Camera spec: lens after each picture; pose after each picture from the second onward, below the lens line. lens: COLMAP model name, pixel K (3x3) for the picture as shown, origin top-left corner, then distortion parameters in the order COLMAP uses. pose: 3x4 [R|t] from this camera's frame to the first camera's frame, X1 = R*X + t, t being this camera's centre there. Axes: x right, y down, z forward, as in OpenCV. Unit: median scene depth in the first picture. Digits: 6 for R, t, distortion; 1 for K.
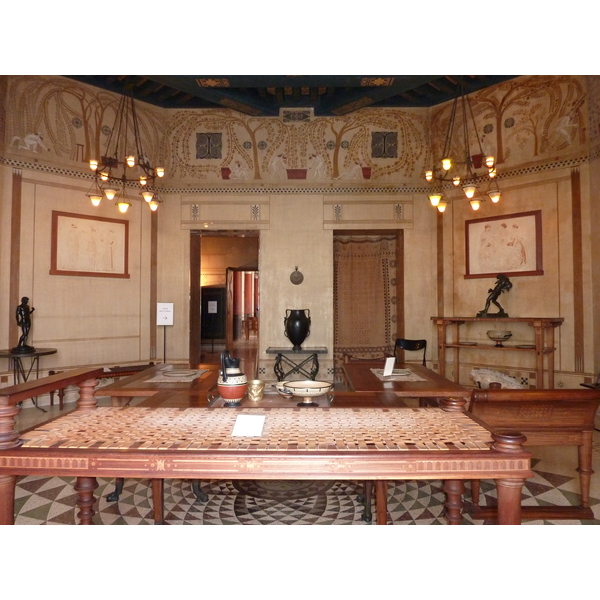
lens RADIAL K [[464.0, 0, 299.6], [0, 464.0, 300.8], [0, 0, 1]] dist [-0.043330, -0.000716]
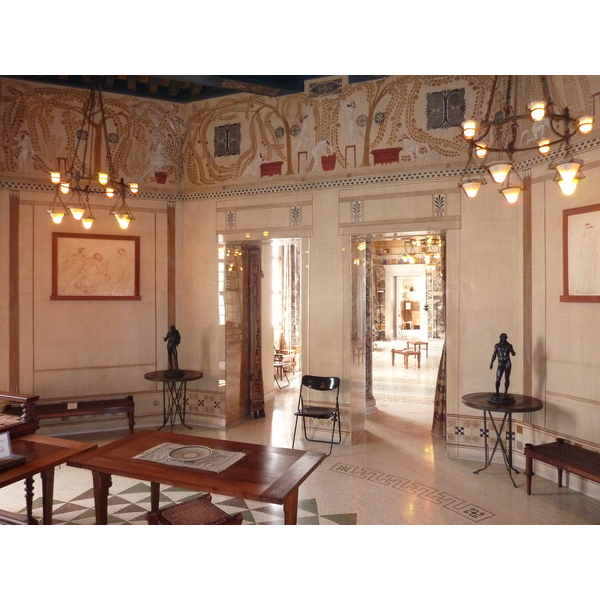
lens RADIAL K [[464.0, 0, 301.6], [0, 464.0, 298.1], [0, 0, 1]] dist [-0.043330, -0.000716]
pose [[0.936029, -0.003169, -0.351908, 0.239478], [0.010838, 0.999745, 0.019823, -0.067907], [0.351755, -0.022369, 0.935825, 0.271300]]
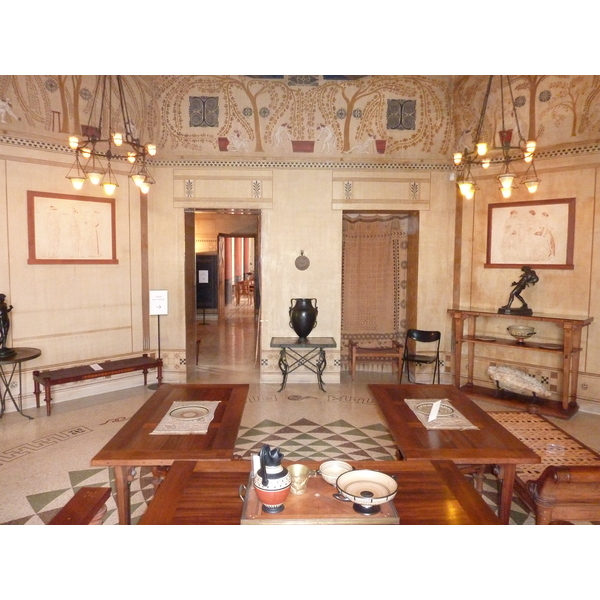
lens RADIAL K [[464.0, 0, 300.5], [0, 464.0, 300.5], [0, 0, 1]] dist [-0.043330, -0.000716]
pose [[0.999337, 0.004083, 0.036178, -0.044922], [-0.007934, 0.994231, 0.106967, -0.077530], [-0.035532, -0.107183, 0.993604, 0.085219]]
